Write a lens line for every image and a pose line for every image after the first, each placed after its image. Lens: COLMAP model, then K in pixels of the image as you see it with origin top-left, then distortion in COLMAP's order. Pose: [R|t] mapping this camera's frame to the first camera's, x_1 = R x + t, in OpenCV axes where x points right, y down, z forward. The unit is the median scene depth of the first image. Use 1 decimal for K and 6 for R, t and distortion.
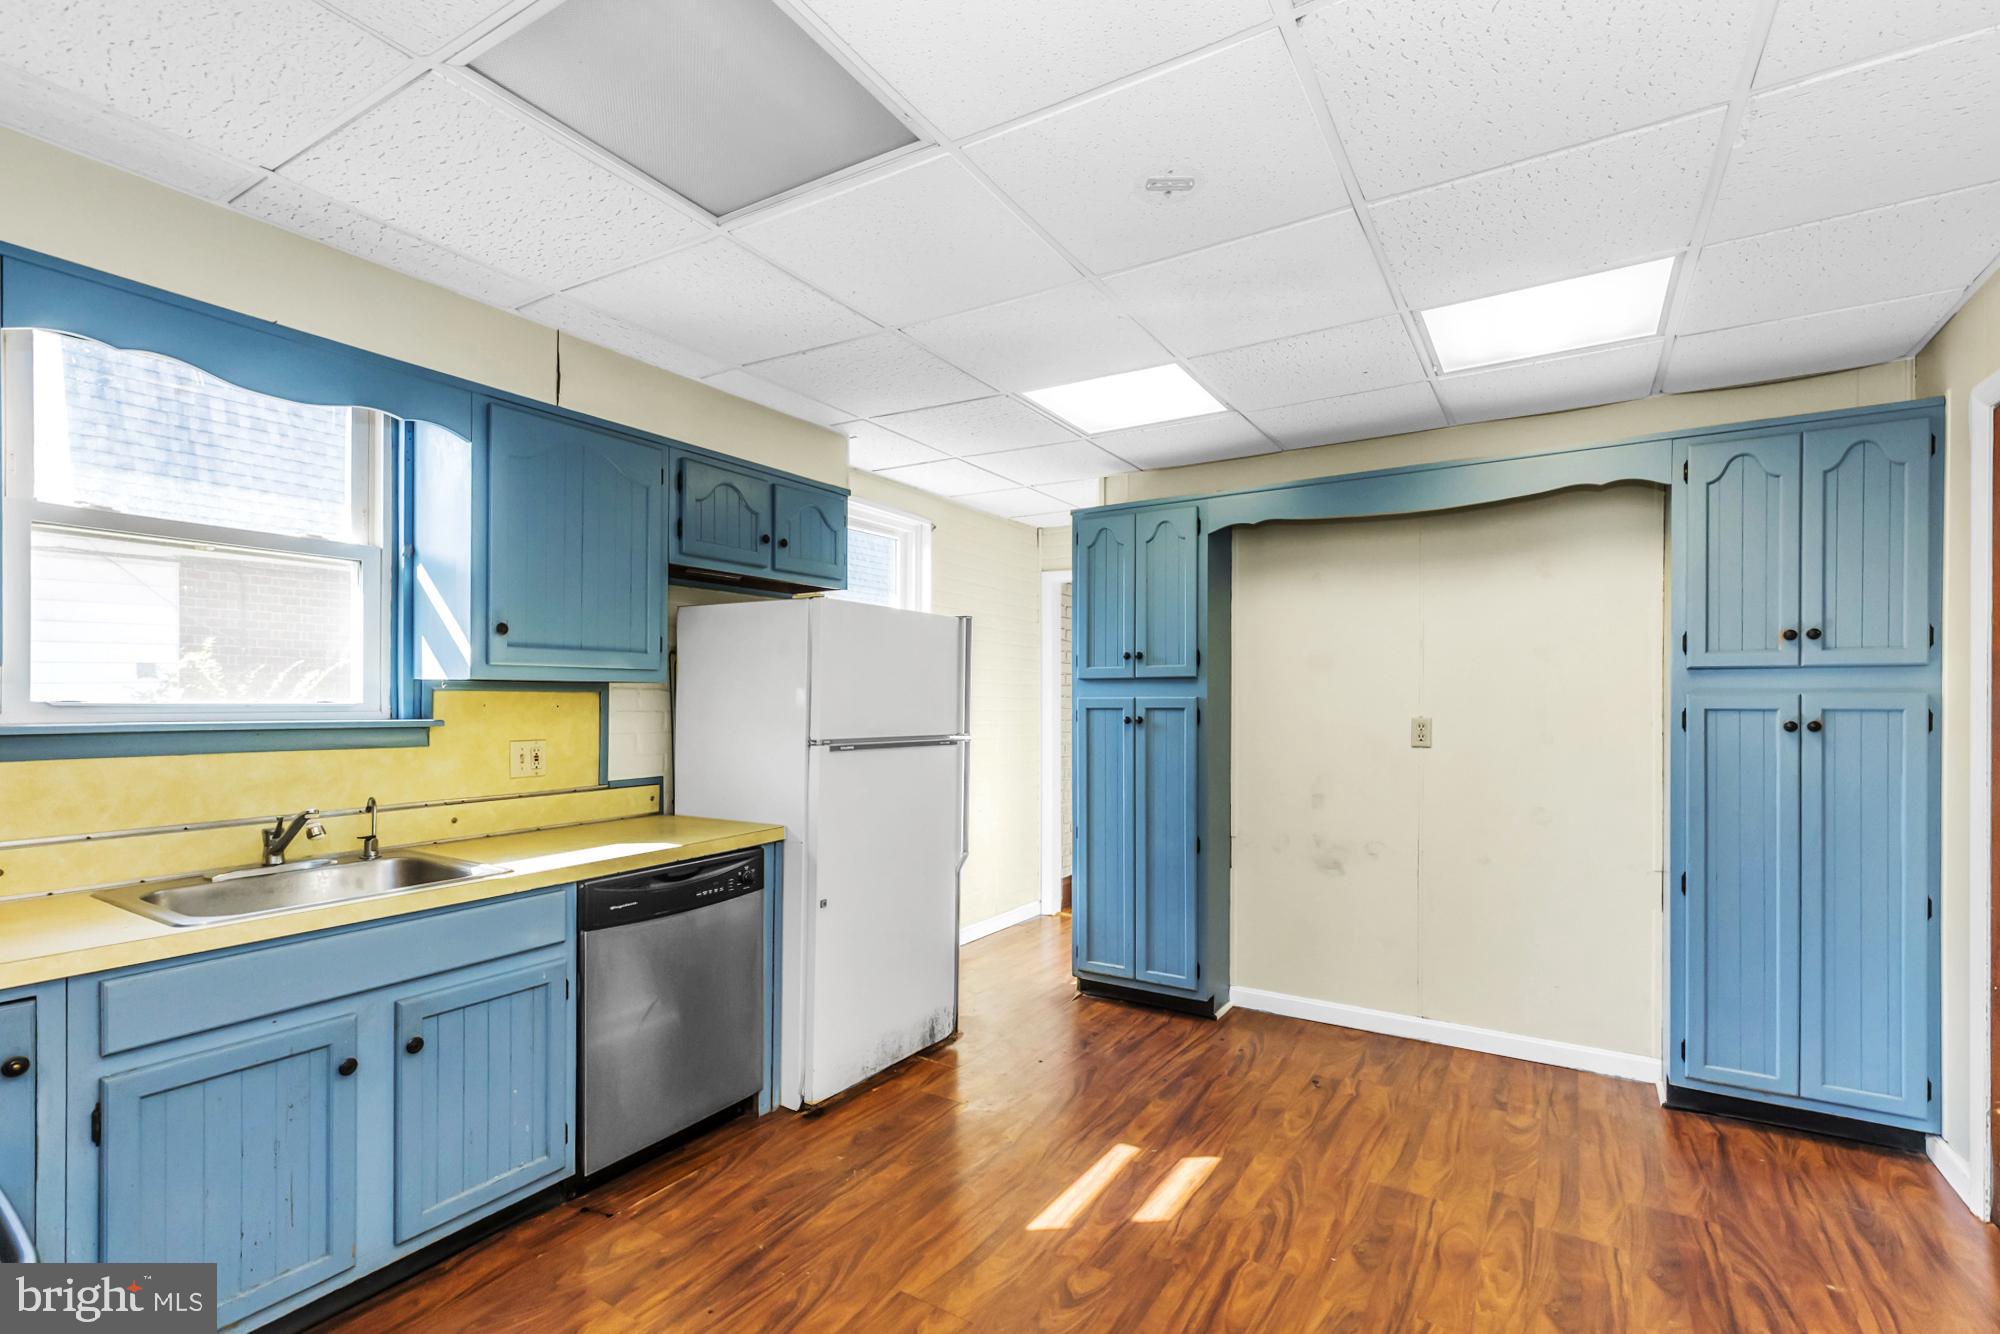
lens RADIAL K [[913.9, 0, 997.9], [0, 913.9, 700.1], [0, 0, 1]] dist [-0.000665, -0.000059]
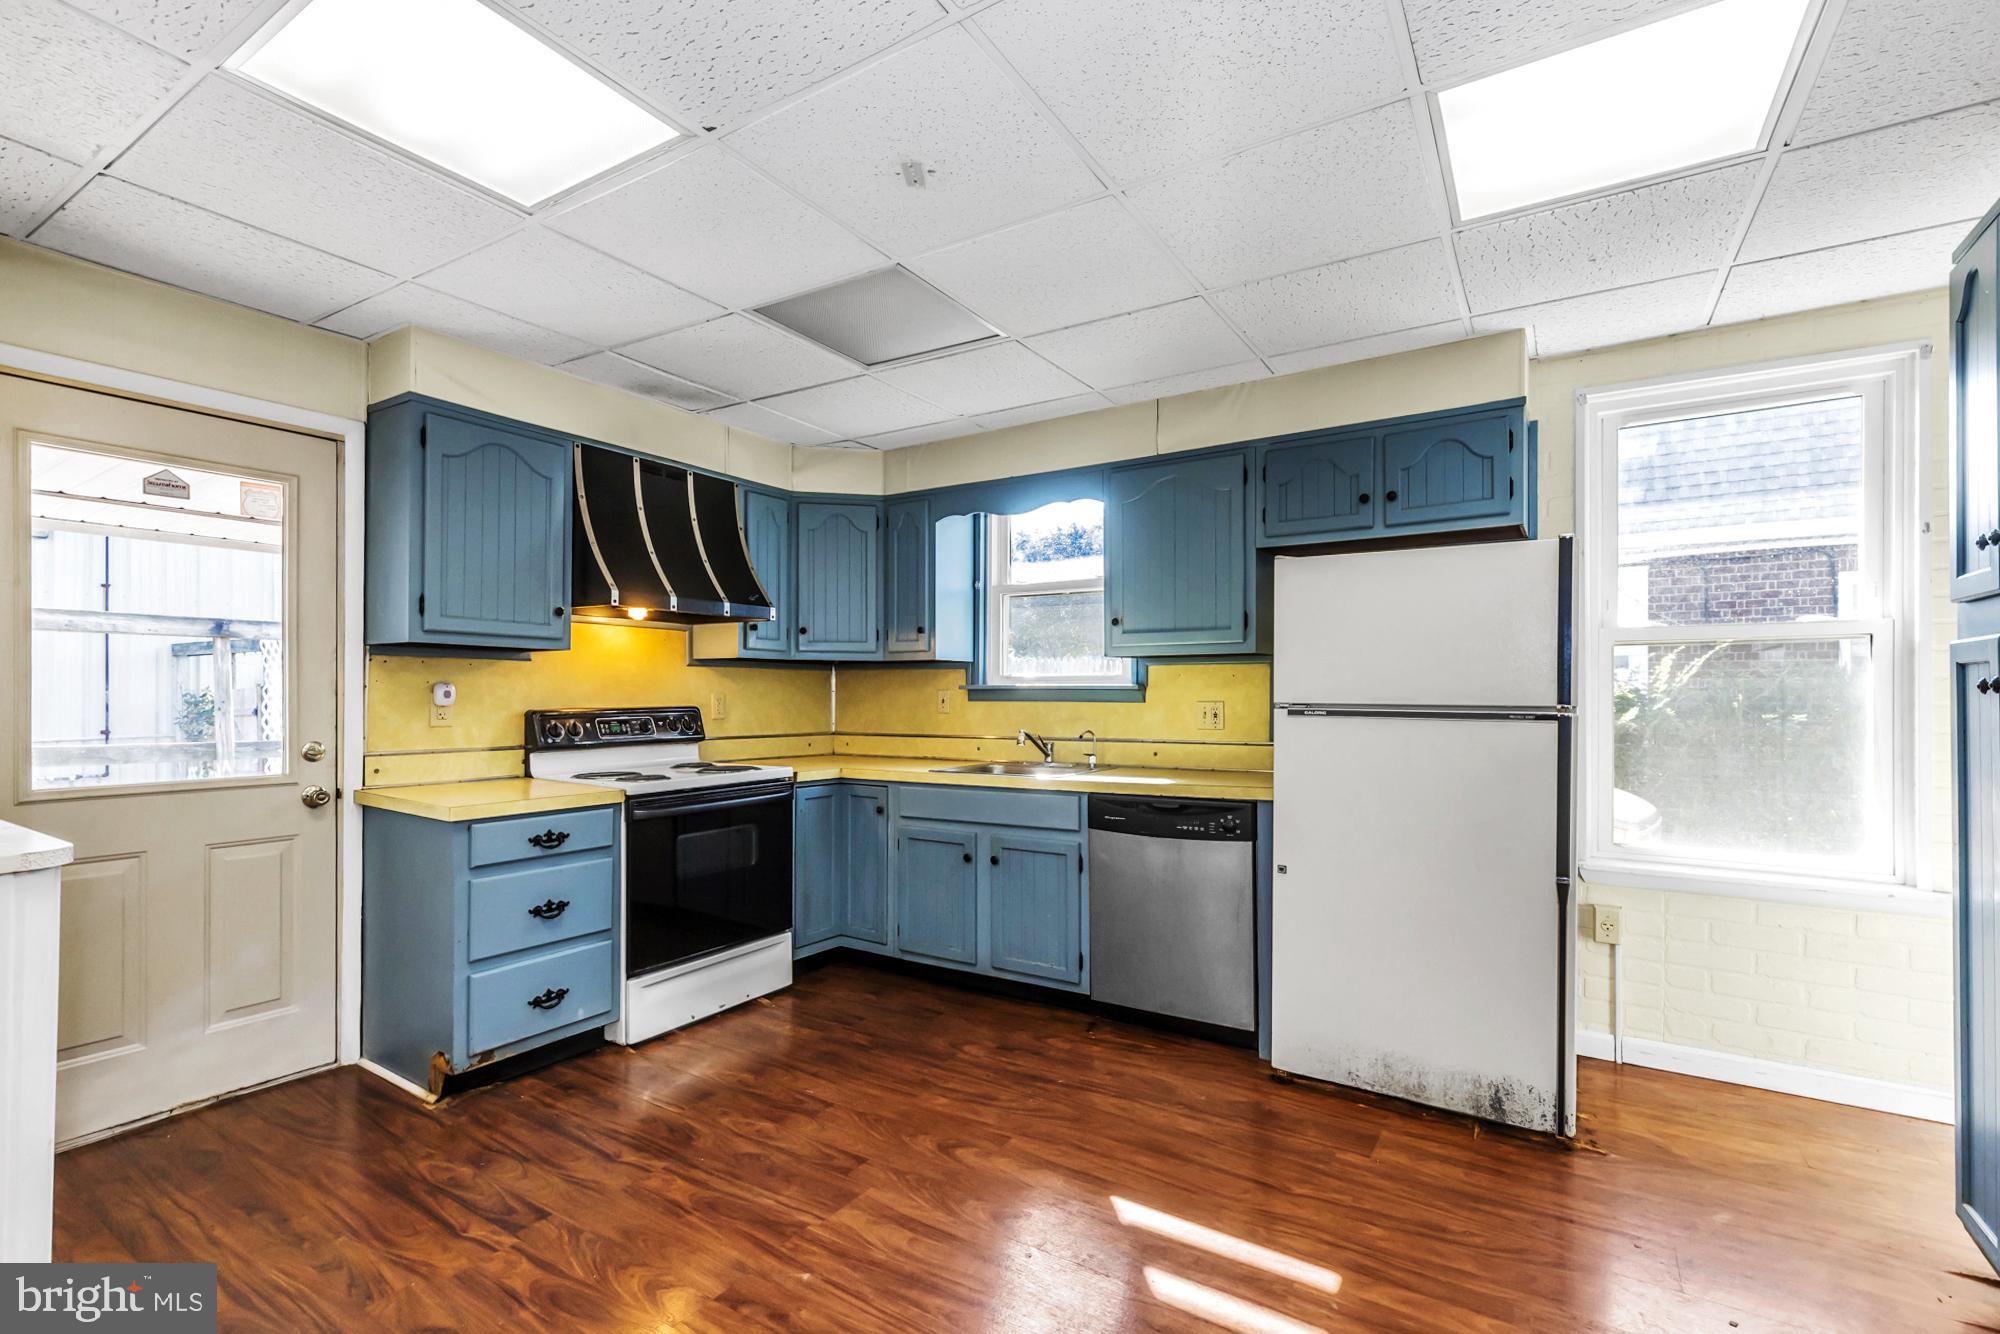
lens RADIAL K [[899.6, 0, 987.2], [0, 899.6, 687.9], [0, 0, 1]] dist [0.011119, -0.000092]
pose [[-0.012386, -0.008427, -0.999888, 0.996936], [-0.001505, 0.999964, -0.008409, 0.045383], [0.999922, 0.001401, -0.012398, 0.877018]]
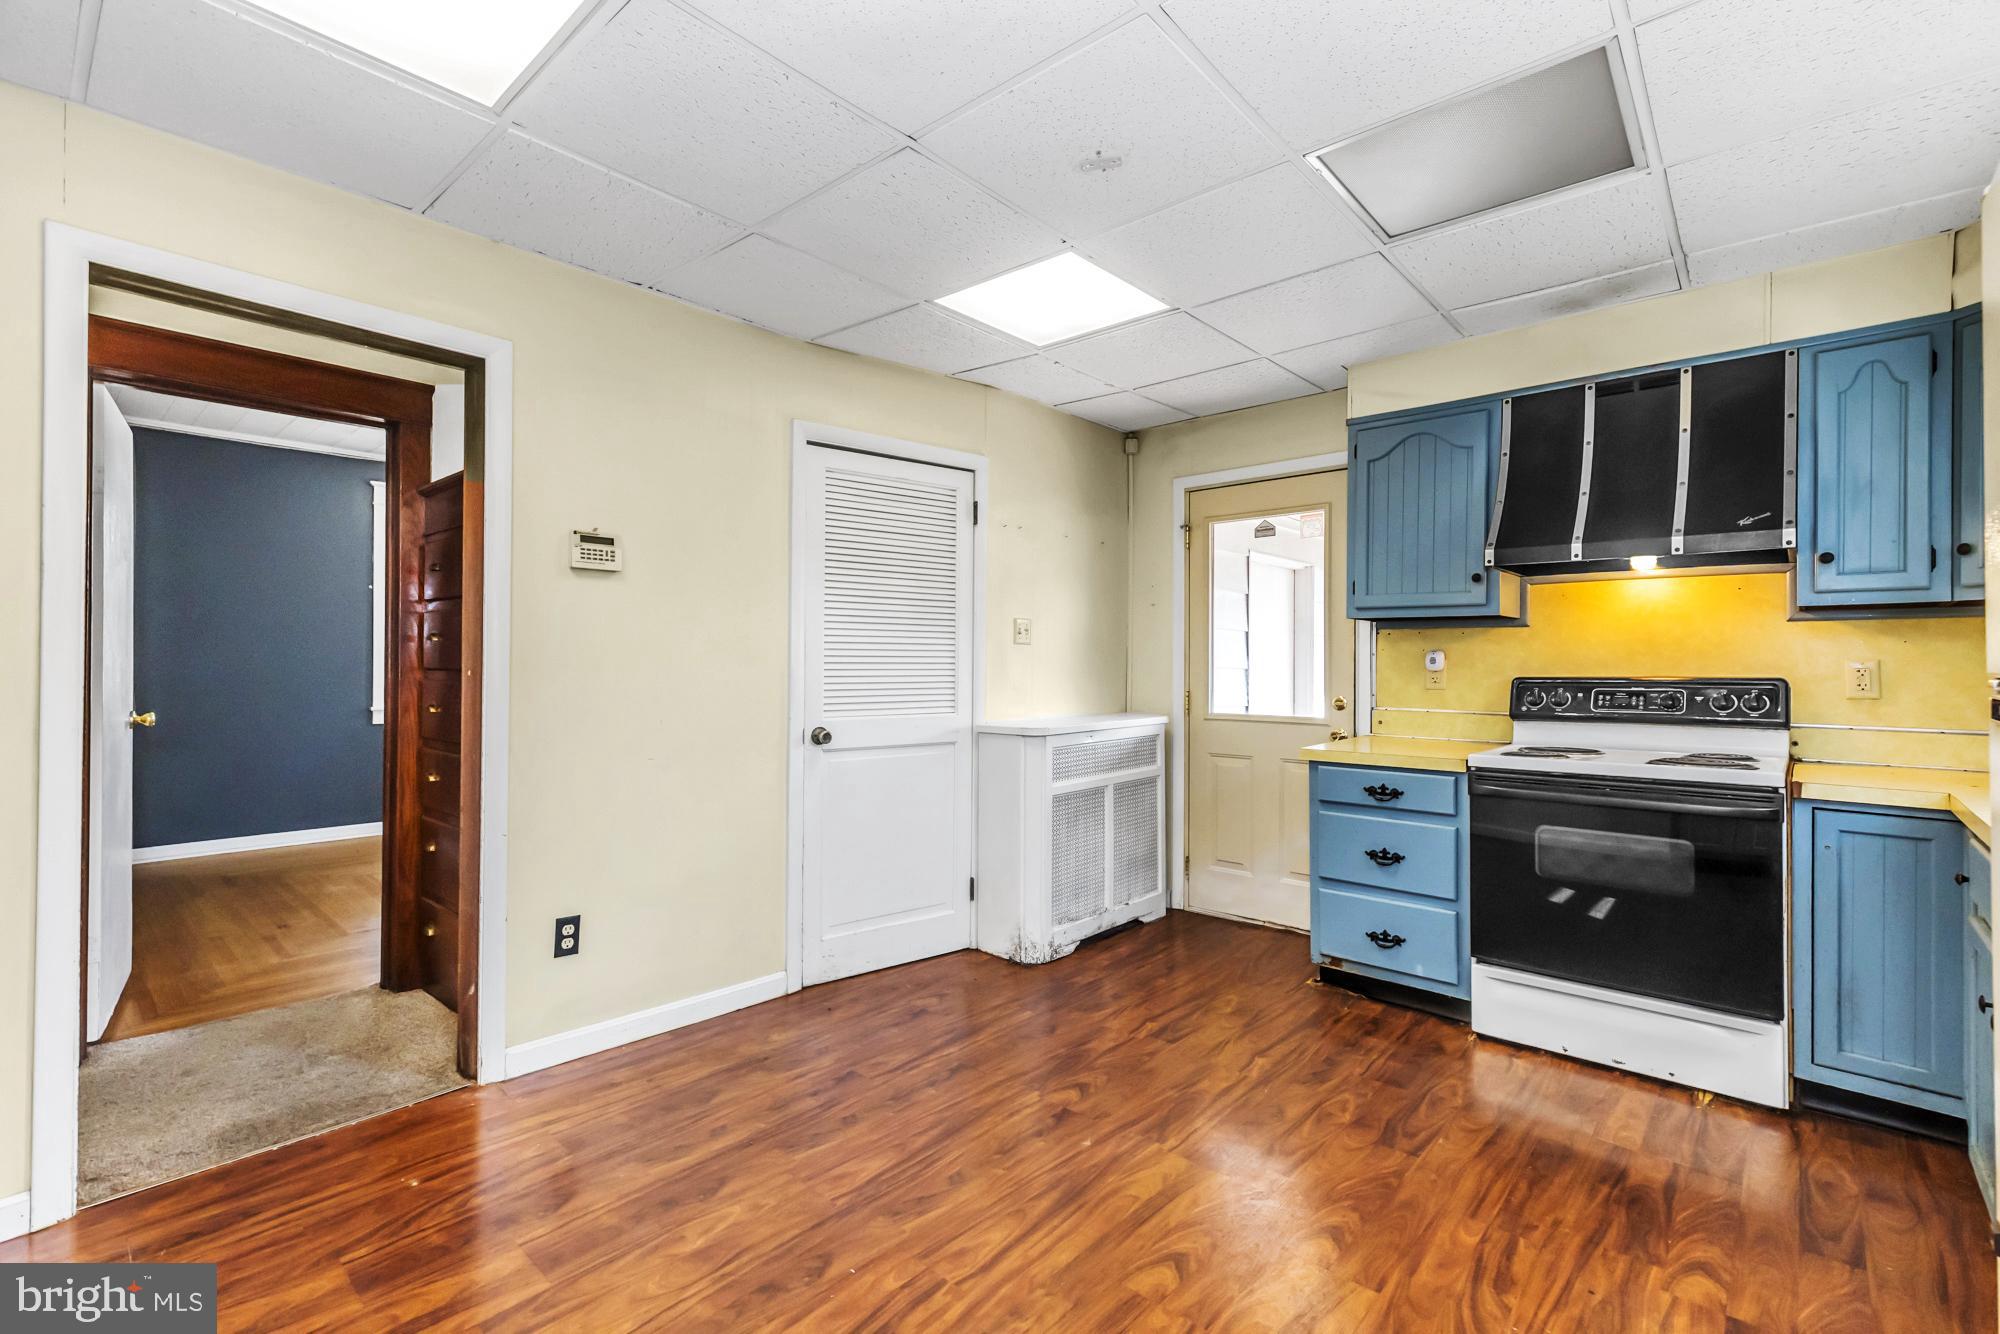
lens RADIAL K [[893.9, 0, 1003.8], [0, 893.9, 654.8], [0, 0, 1]] dist [-0.001634, 0.000149]
pose [[-0.986980, -0.004430, 0.160782, 0.096547], [-0.005874, 0.999947, -0.008511, 0.052252], [-0.160736, -0.009344, -0.986953, 1.688431]]
